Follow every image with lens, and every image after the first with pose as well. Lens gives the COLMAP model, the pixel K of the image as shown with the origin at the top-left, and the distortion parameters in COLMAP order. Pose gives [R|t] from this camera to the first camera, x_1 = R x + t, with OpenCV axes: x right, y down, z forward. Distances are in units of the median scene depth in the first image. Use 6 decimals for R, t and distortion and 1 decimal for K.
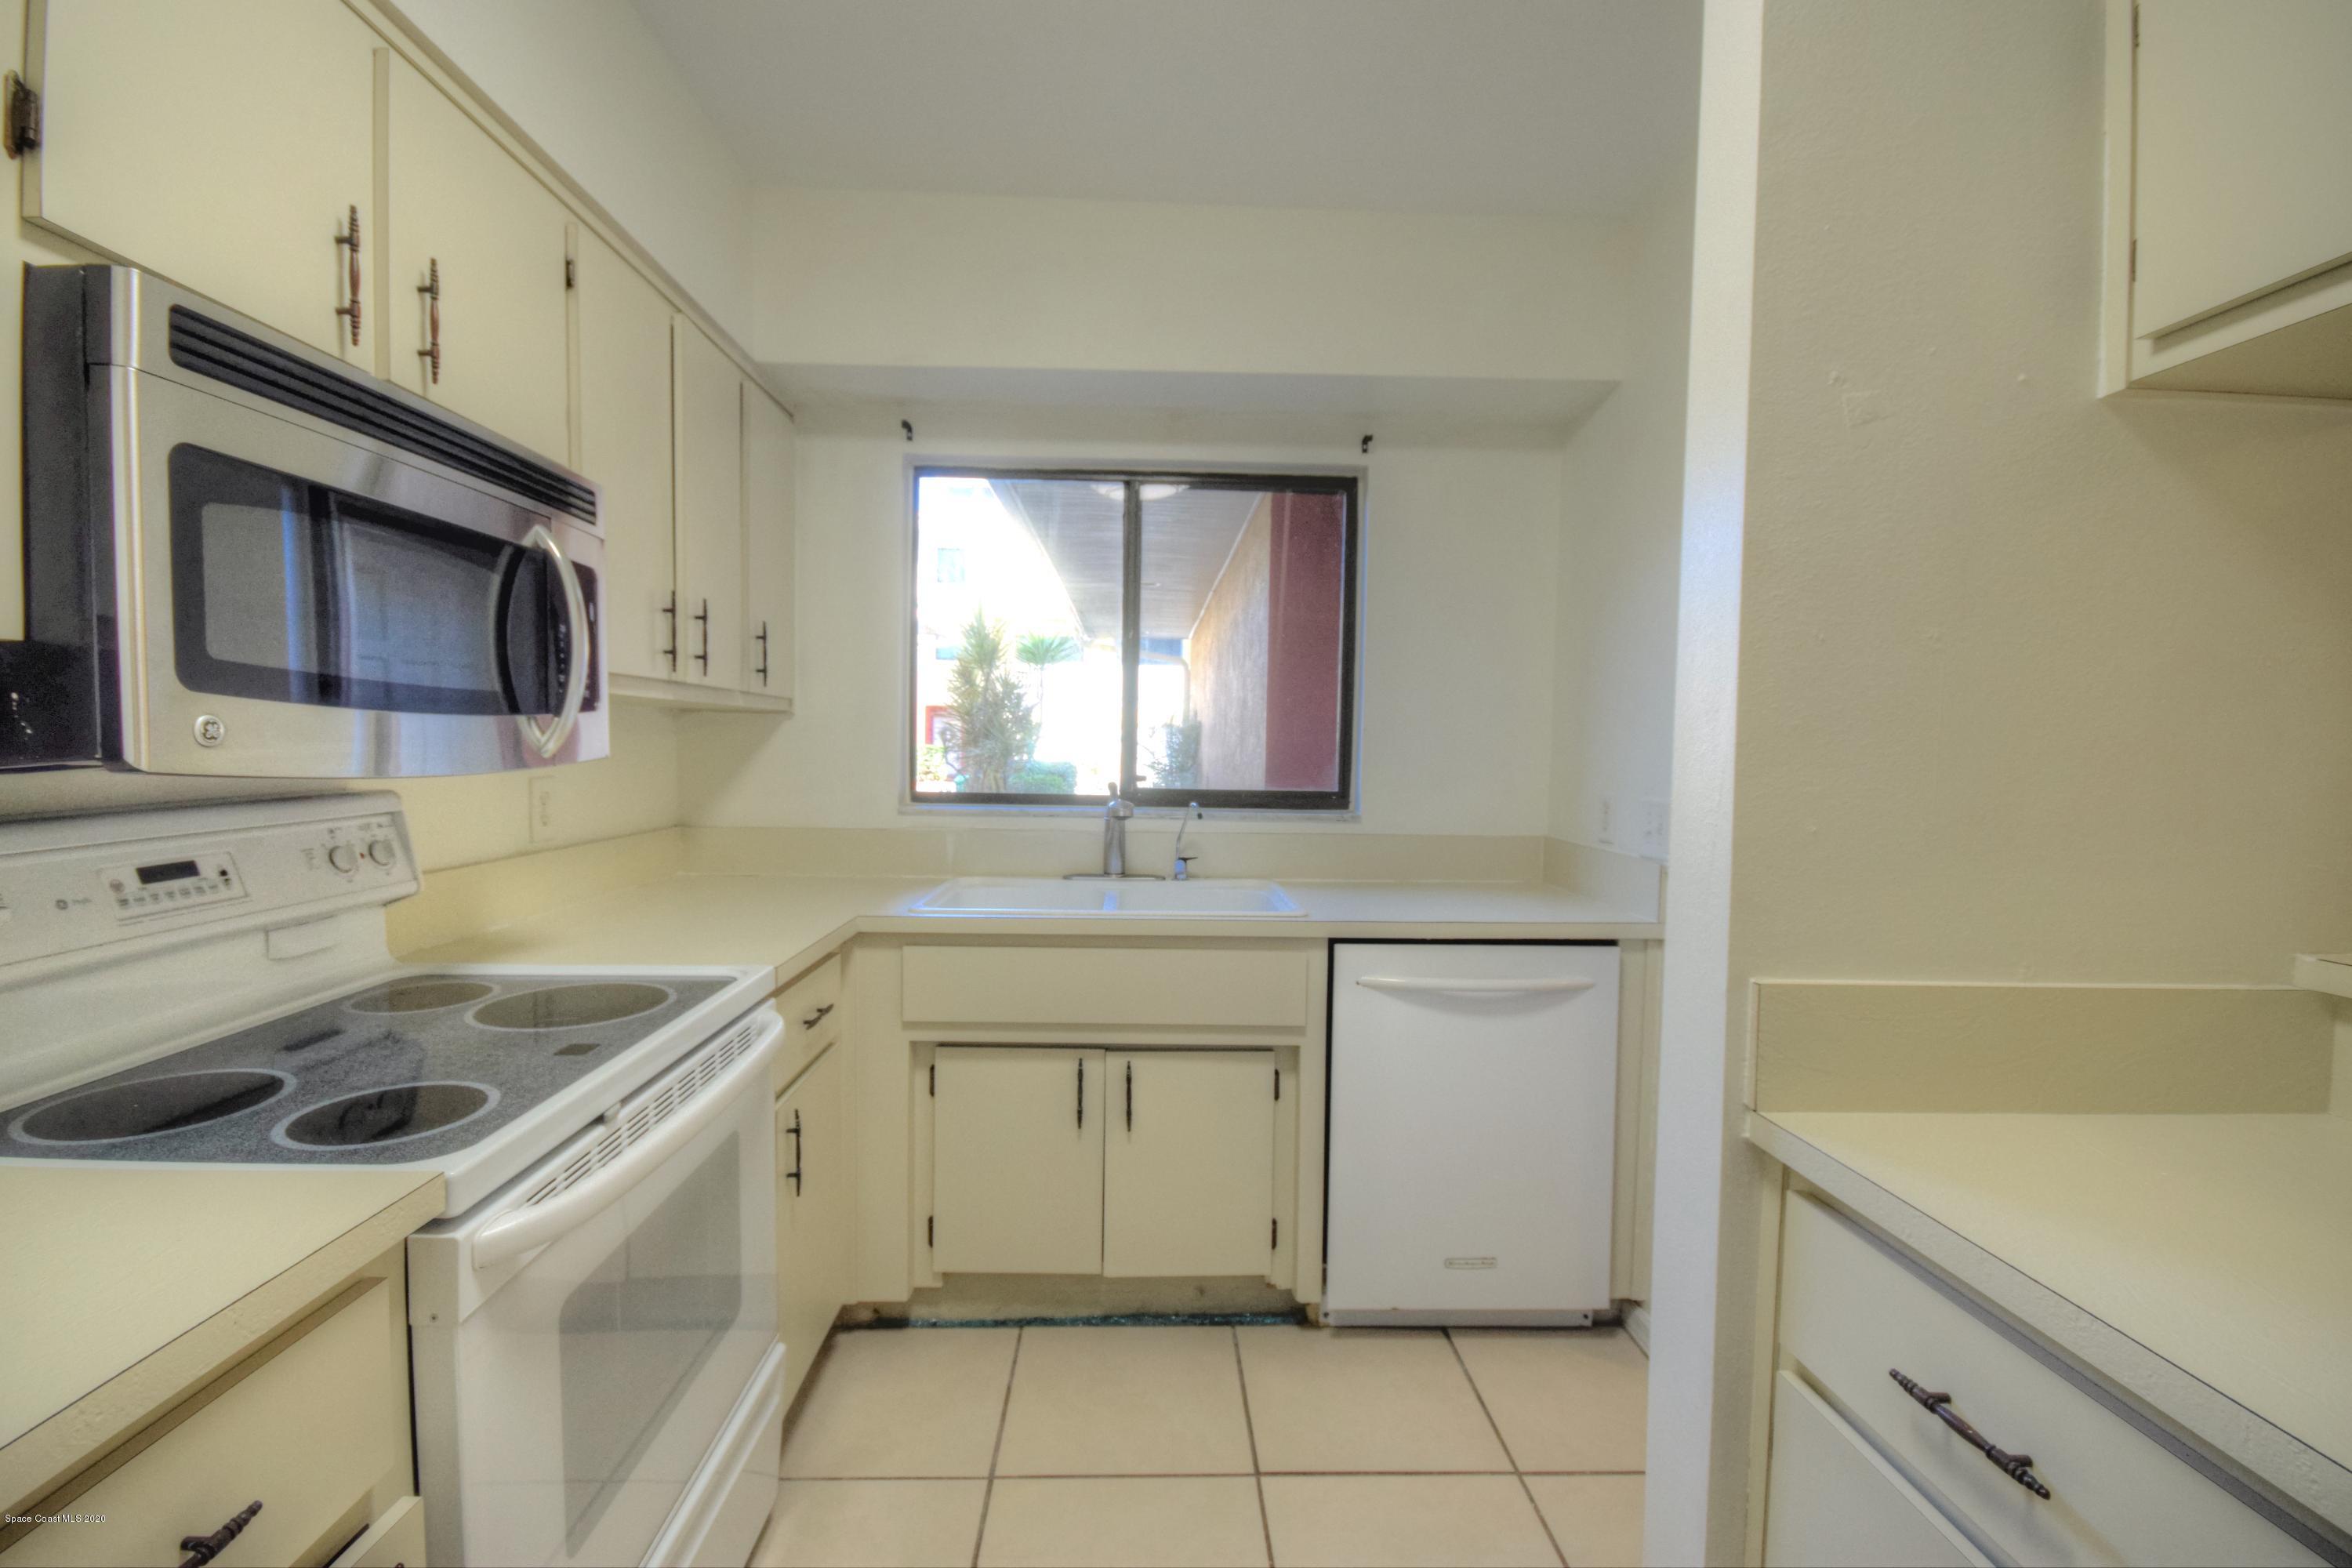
lens RADIAL K [[1045.8, 0, 1172.9], [0, 1045.8, 785.2], [0, 0, 1]] dist [-0.000167, -0.000424]
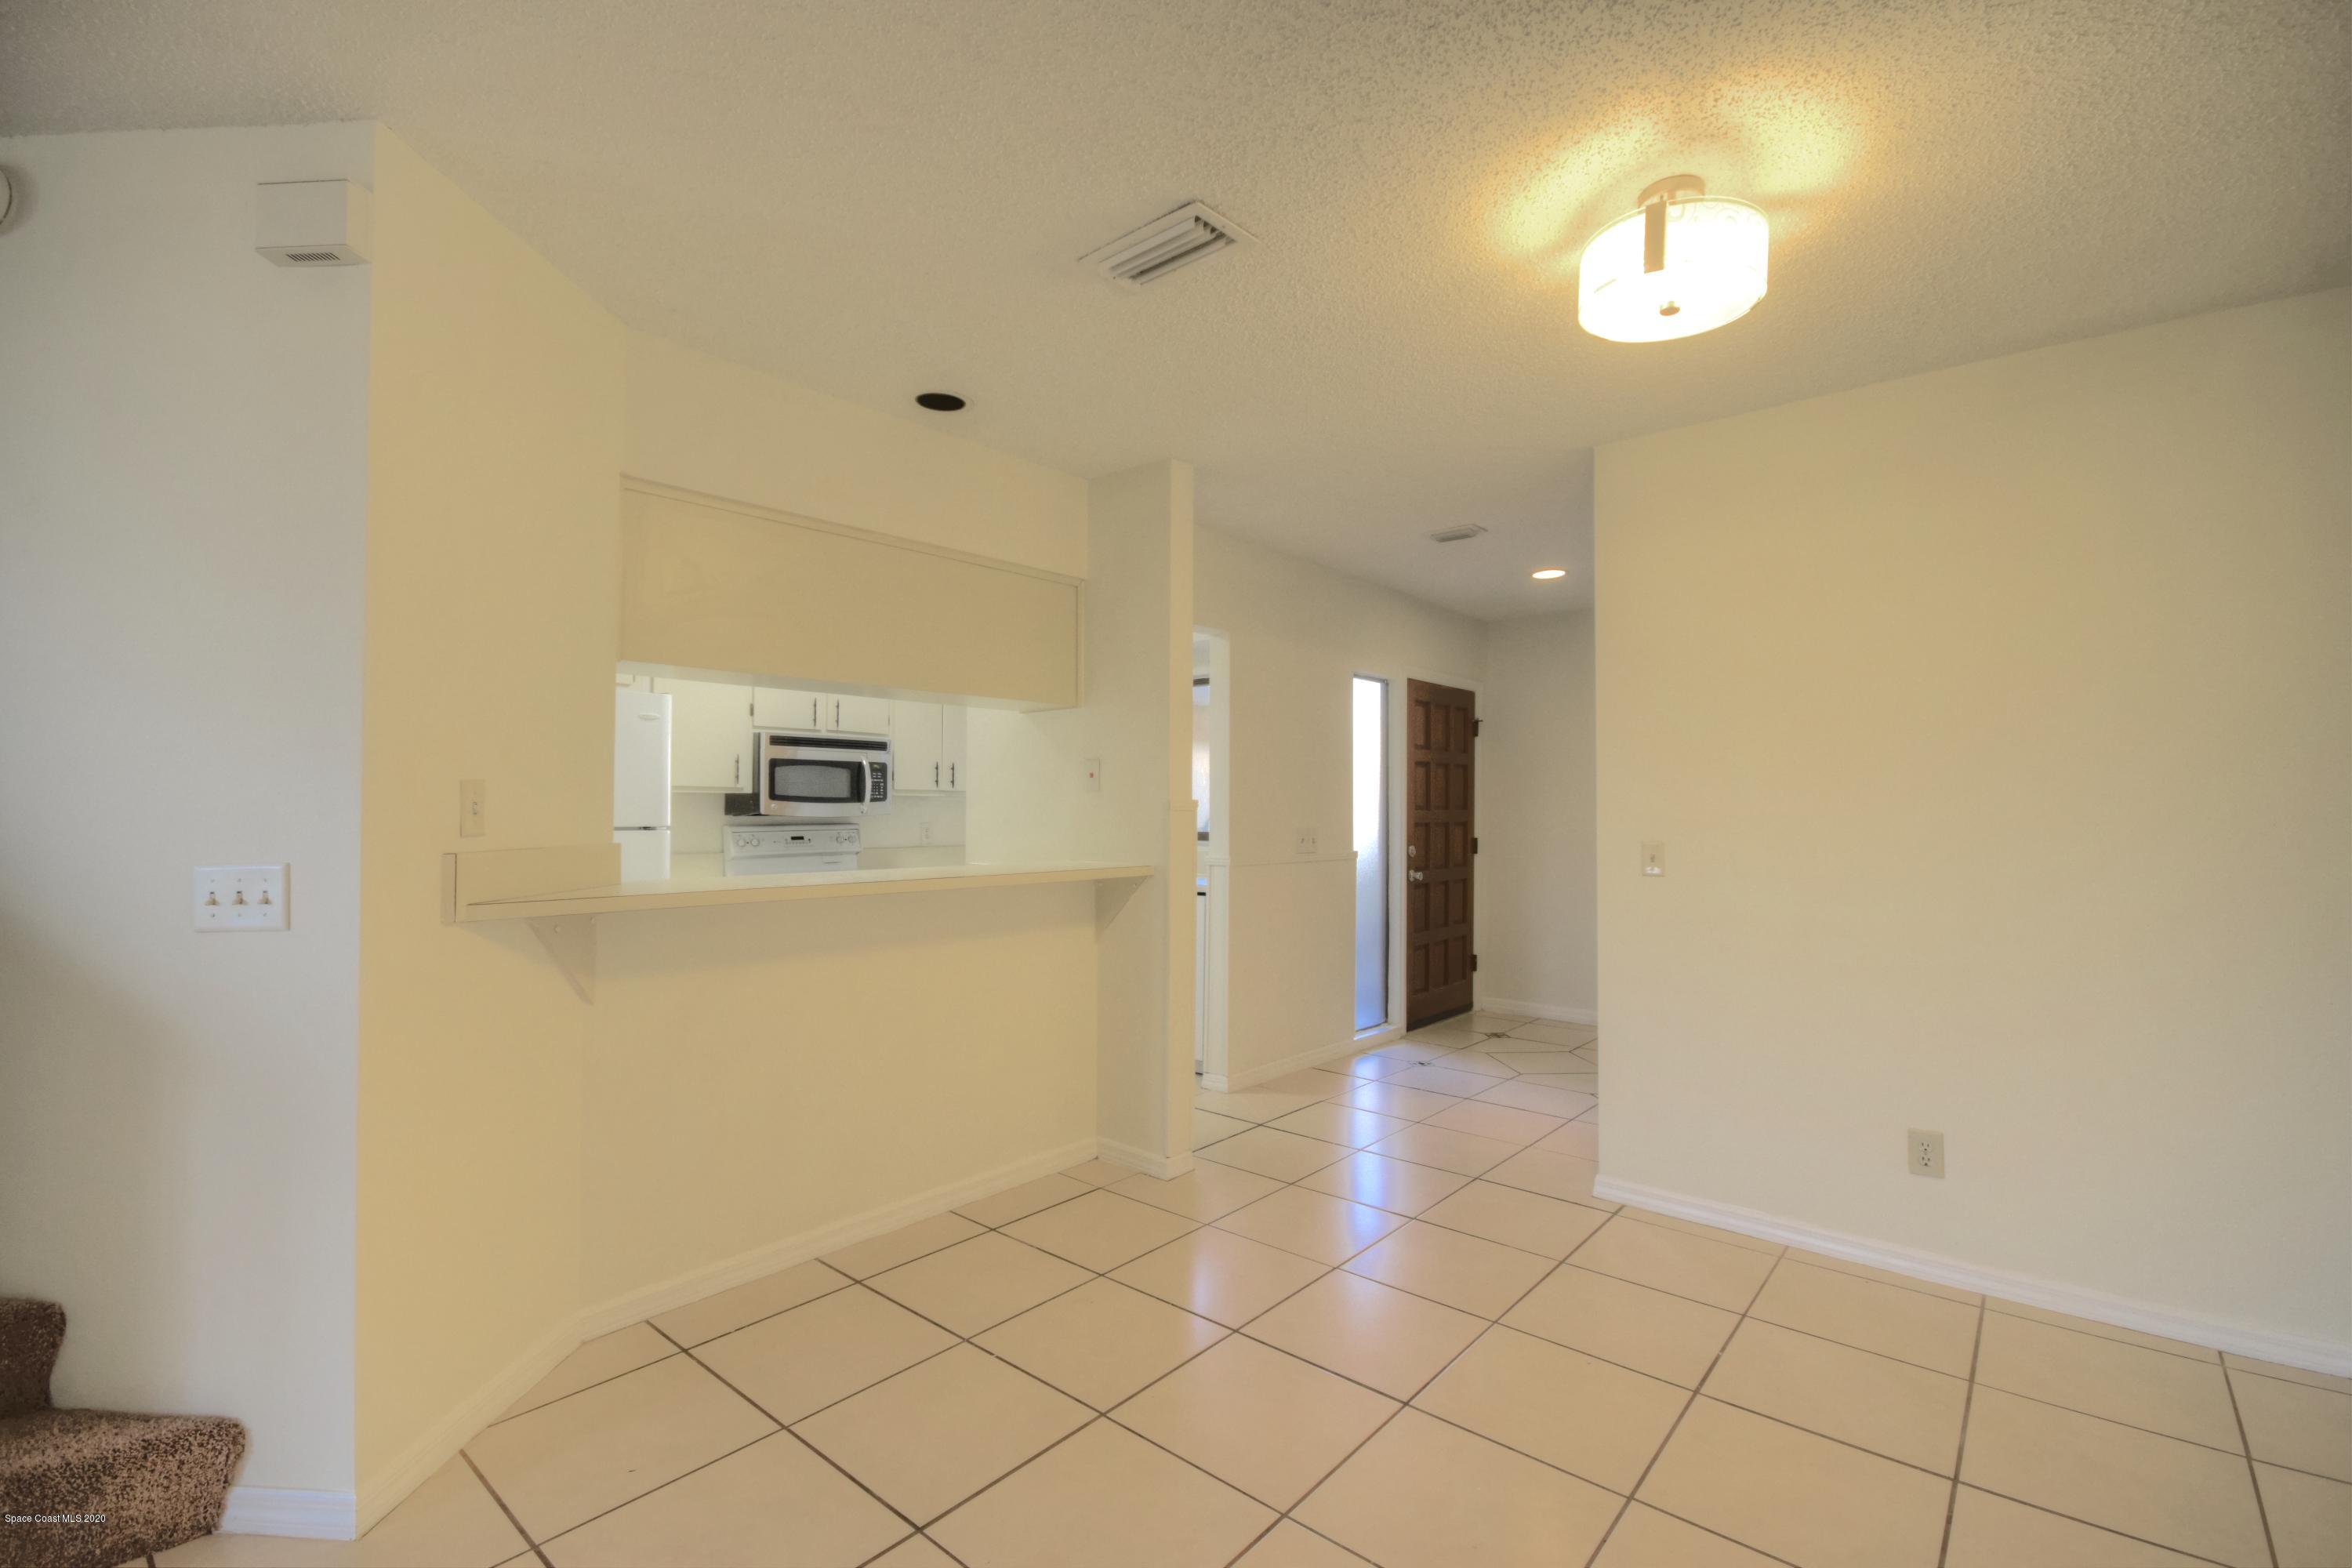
lens RADIAL K [[1045.8, 0, 1175.7], [0, 1045.8, 792.2], [0, 0, 1]] dist [-0.000167, -0.000424]
pose [[0.739496, -0.017607, -0.672930, 3.271903], [-0.026591, 0.998114, -0.055336, 0.089153], [0.672635, 0.058815, 0.737633, -1.251750]]
